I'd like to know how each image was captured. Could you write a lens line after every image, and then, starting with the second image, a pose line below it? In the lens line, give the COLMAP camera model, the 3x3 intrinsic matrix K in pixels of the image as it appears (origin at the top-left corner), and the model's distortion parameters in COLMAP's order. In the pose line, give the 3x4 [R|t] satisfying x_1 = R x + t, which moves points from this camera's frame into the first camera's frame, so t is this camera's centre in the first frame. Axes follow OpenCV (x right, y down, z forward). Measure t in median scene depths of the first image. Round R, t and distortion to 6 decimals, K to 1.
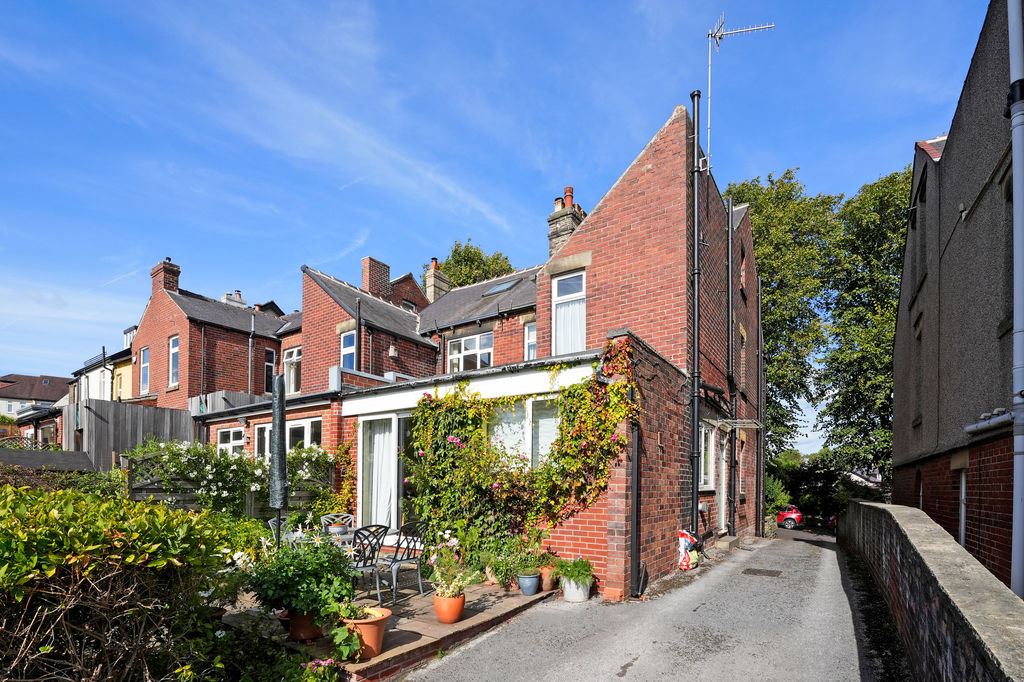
lens RADIAL K [[490.5, 0, 481.5], [0, 490.5, 468.1], [0, 0, 1]] dist [-0.016075, -0.000105]
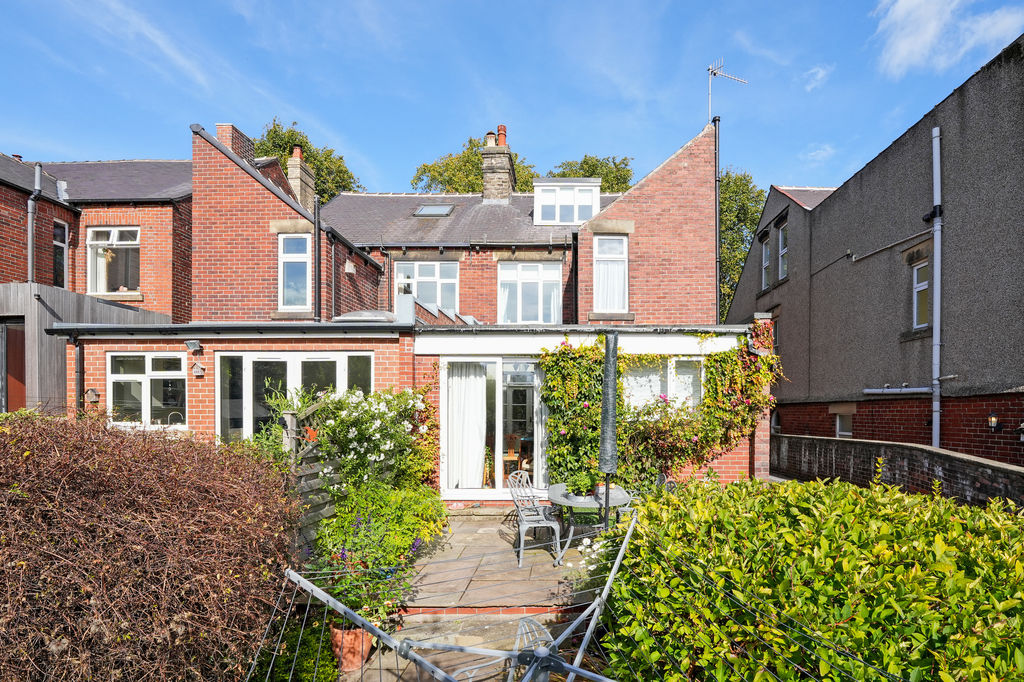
lens RADIAL K [[502.0, 0, 563.4], [0, 502.0, 402.1], [0, 0, 1]] dist [-0.019188, -0.000210]
pose [[0.812433, 0.000653, 0.583055, -0.556723], [-0.011314, 0.999829, 0.014646, -0.036977], [-0.582945, -0.018496, 0.812301, 0.136521]]
